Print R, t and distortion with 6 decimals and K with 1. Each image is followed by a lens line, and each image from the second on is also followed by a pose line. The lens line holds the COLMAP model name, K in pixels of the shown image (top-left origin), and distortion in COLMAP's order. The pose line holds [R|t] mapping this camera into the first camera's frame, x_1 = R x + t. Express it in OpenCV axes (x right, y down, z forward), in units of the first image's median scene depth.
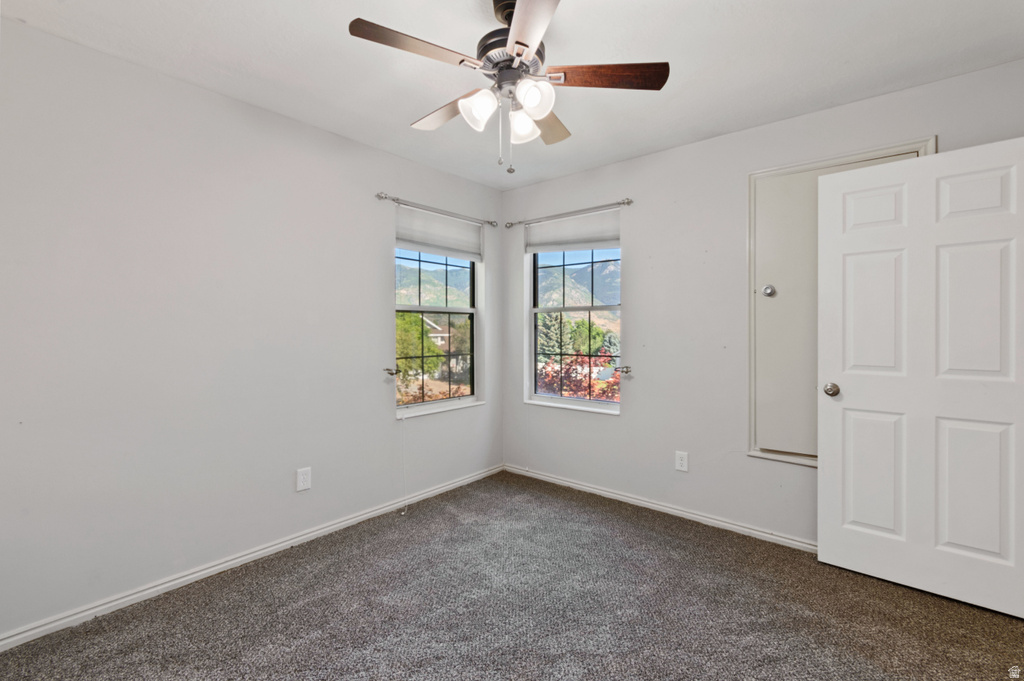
lens RADIAL K [[453.5, 0, 512.4], [0, 453.5, 334.2], [0, 0, 1]] dist [0.005494, -0.000330]
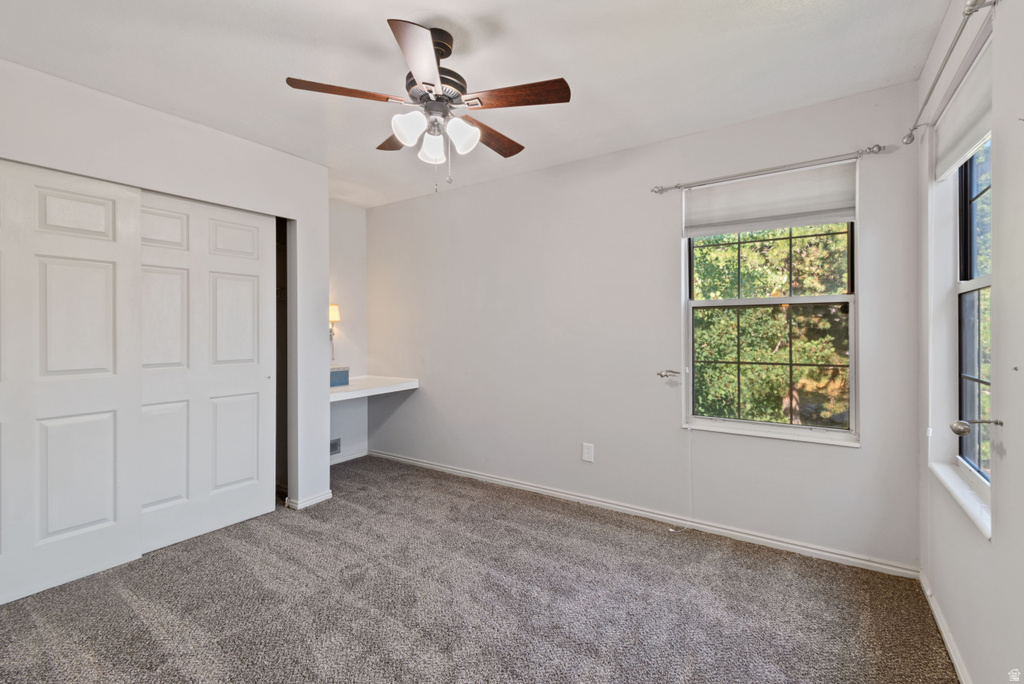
lens RADIAL K [[448.4, 0, 512.1], [0, 448.4, 334.1], [0, 0, 1]] dist [0.004855, 0.000488]
pose [[0.112639, 0.002590, -0.993633, 0.899241], [-0.007565, 0.999970, 0.001749, 0.002532], [0.993607, 0.007320, 0.112655, 0.839600]]
